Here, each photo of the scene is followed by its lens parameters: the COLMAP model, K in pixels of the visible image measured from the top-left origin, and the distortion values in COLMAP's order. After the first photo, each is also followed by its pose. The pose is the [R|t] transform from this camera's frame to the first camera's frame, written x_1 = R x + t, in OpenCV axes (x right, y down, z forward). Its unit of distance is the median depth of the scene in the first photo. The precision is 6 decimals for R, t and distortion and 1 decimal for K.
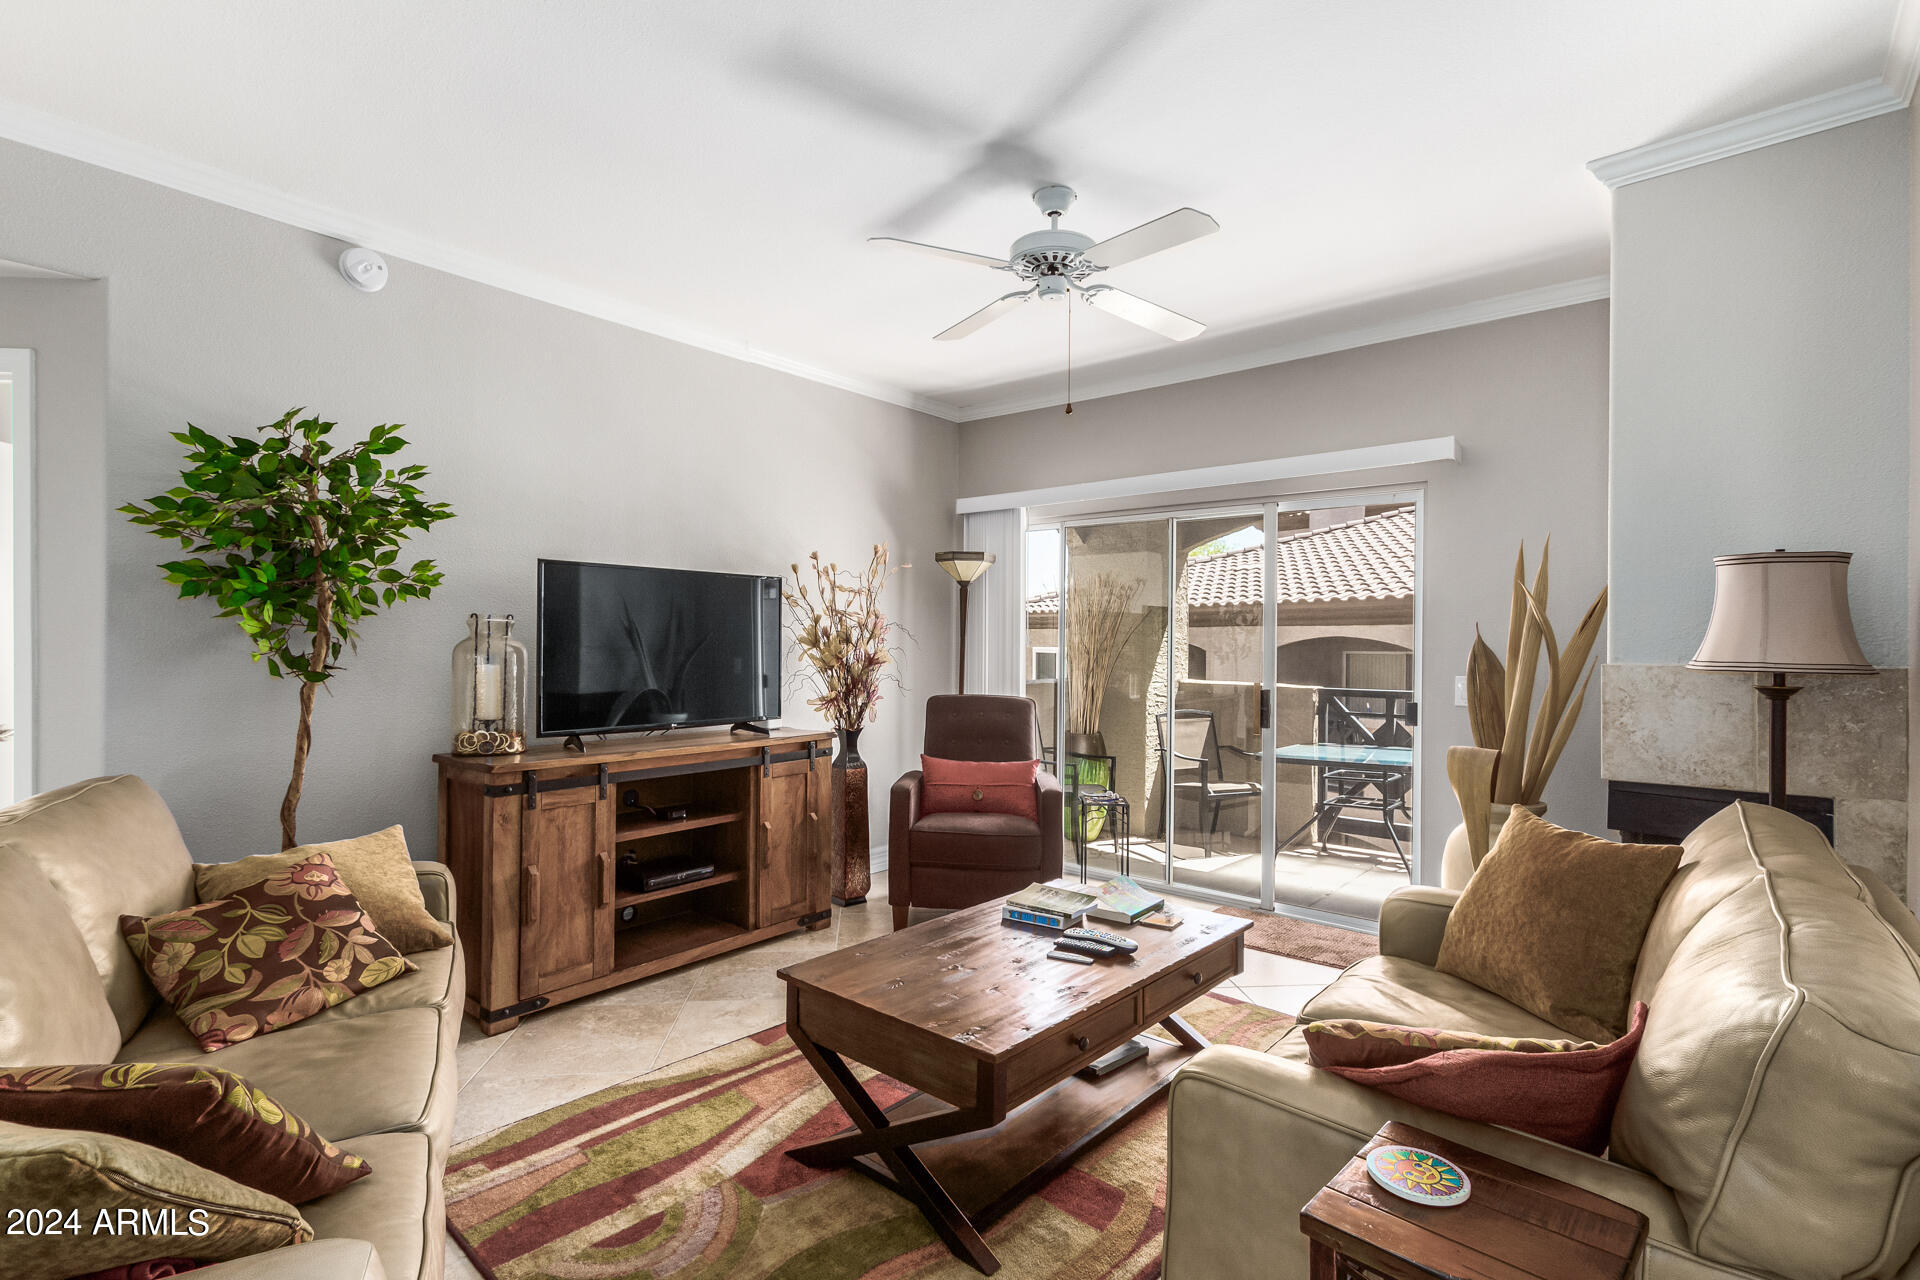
lens RADIAL K [[879.7, 0, 958.6], [0, 879.7, 644.6], [0, 0, 1]] dist [0.004154, -0.000005]
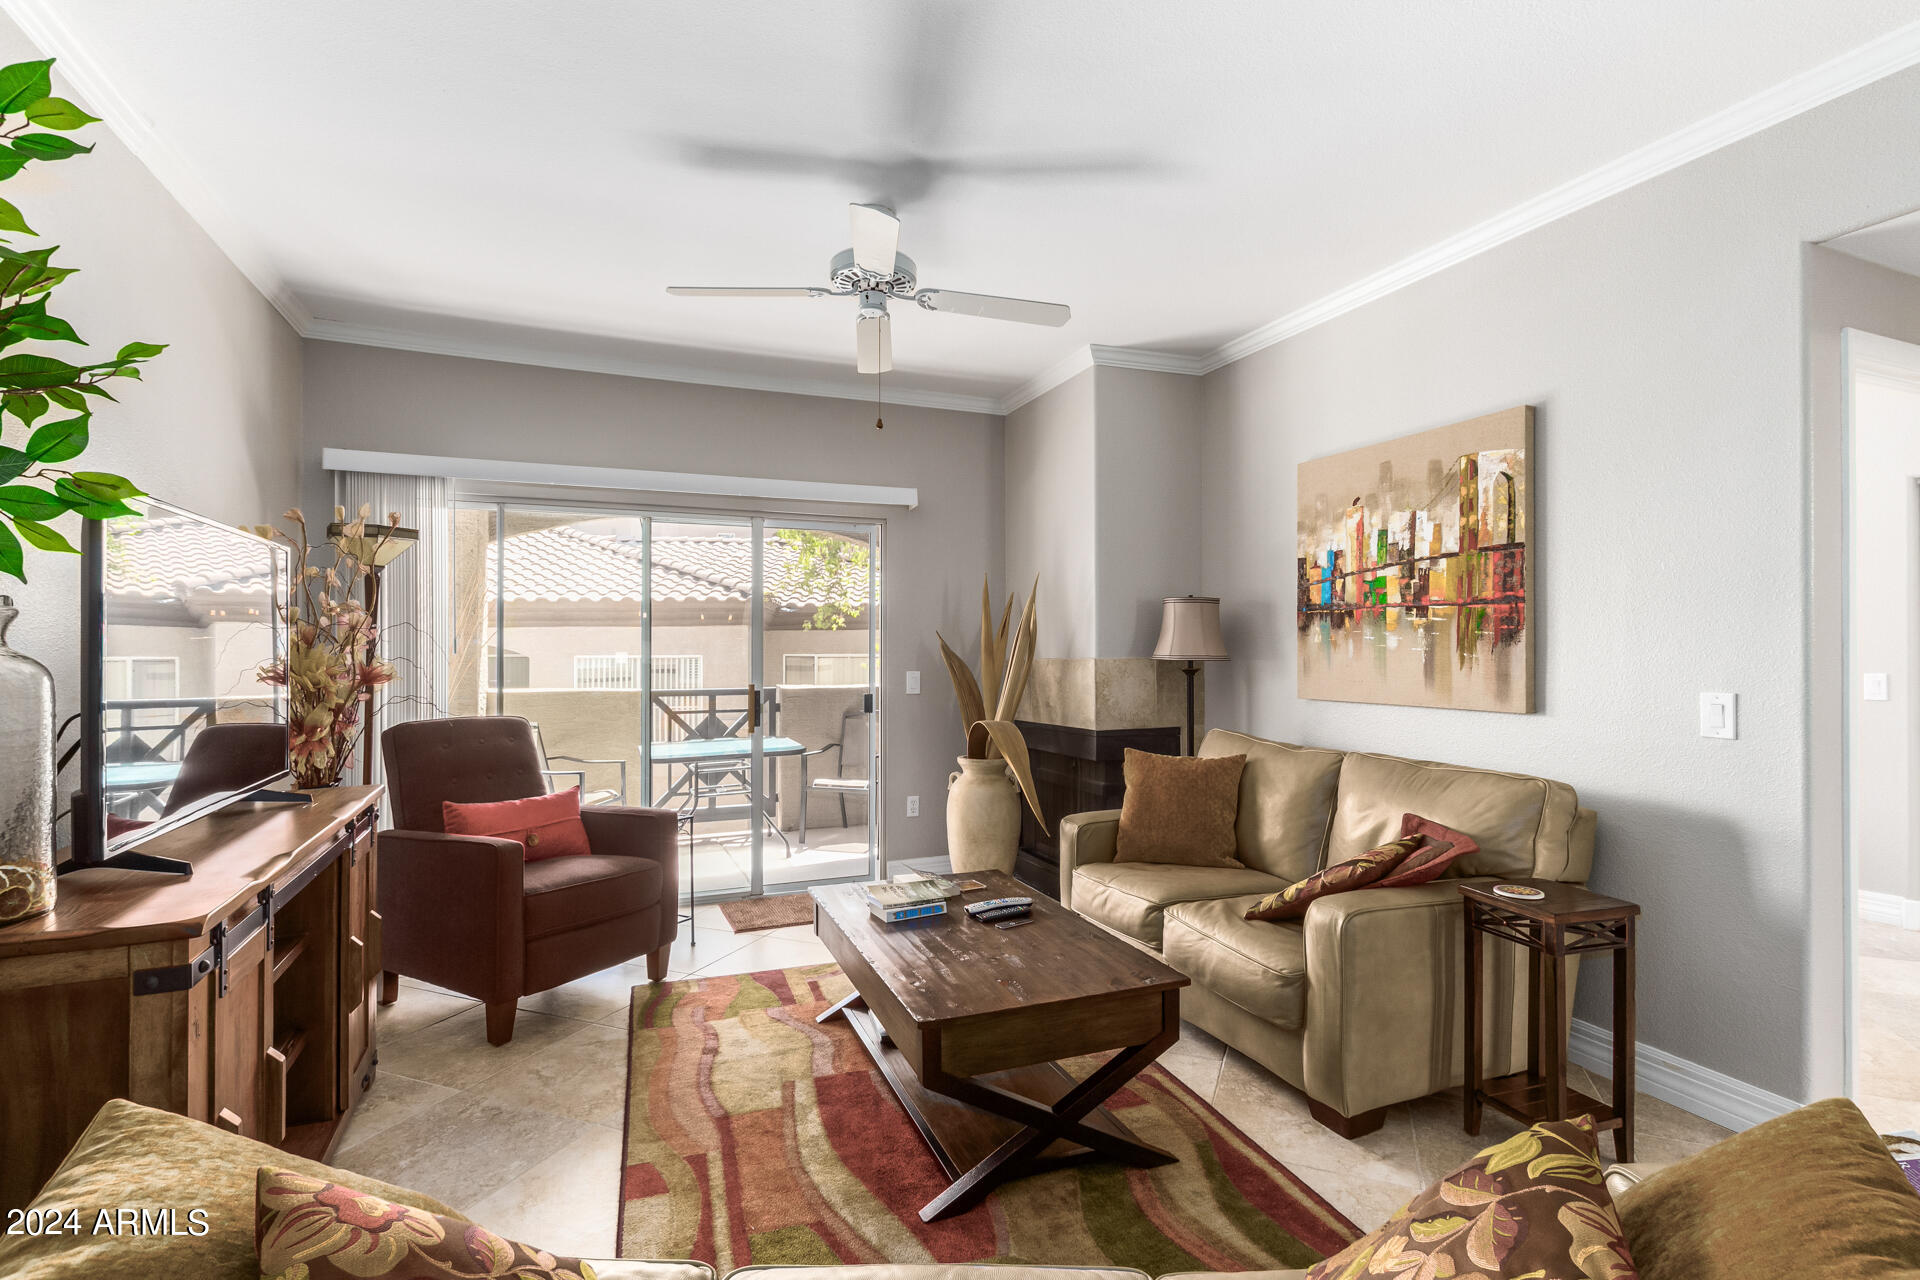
lens RADIAL K [[879.7, 0, 958.6], [0, 879.7, 644.6], [0, 0, 1]] dist [0.004154, -0.000005]
pose [[0.483484, -0.003011, 0.875348, -0.798654], [0.008625, 0.999962, -0.001324, -0.003793], [-0.875311, 0.008190, 0.483491, 0.449543]]
